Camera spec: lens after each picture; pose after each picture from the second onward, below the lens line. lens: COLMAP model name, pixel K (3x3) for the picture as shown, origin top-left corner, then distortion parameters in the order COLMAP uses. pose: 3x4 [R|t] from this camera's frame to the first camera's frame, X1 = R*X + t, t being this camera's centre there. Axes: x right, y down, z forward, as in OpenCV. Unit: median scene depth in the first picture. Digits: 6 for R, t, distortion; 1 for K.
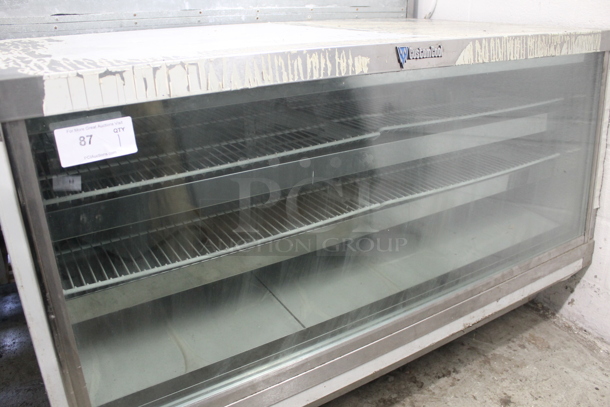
lens RADIAL K [[515.7, 0, 303.9], [0, 515.7, 204.0], [0, 0, 1]] dist [-0.148504, 0.123872]
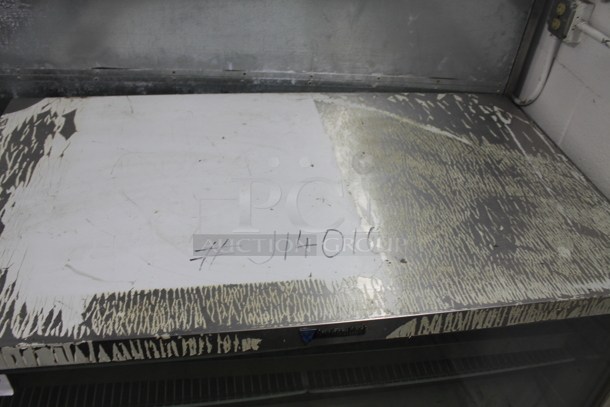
lens RADIAL K [[515.7, 0, 304.4], [0, 515.7, 201.4], [0, 0, 1]] dist [-0.148504, 0.123872]
pose [[0.916504, 0.308076, -0.255164, 0.305030], [-0.226643, 0.925523, 0.303382, -0.693562], [0.329625, -0.220220, 0.918069, 0.177232]]
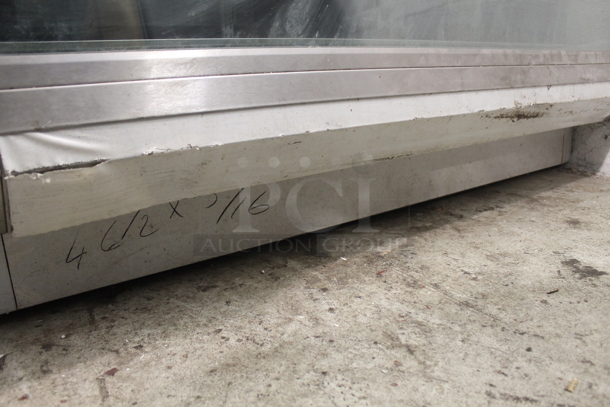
lens RADIAL K [[515.7, 0, 305.6], [0, 515.7, 204.2], [0, 0, 1]] dist [-0.148504, 0.123872]
pose [[0.996160, -0.031426, 0.081716, -0.075151], [0.041078, 0.992013, -0.119257, 0.538978], [-0.077315, 0.122156, 0.989495, 0.336818]]
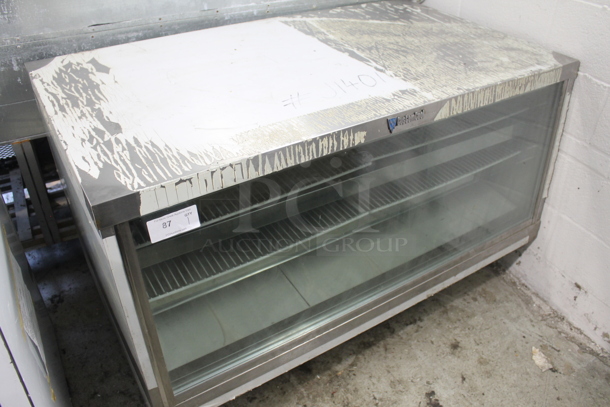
lens RADIAL K [[515.7, 0, 303.7], [0, 515.7, 200.6], [0, 0, 1]] dist [-0.148504, 0.123872]
pose [[0.999503, 0.020473, 0.023992, -0.049413], [-0.025459, 0.972714, 0.230607, -0.346339], [-0.018616, -0.231103, 0.972751, -0.266343]]
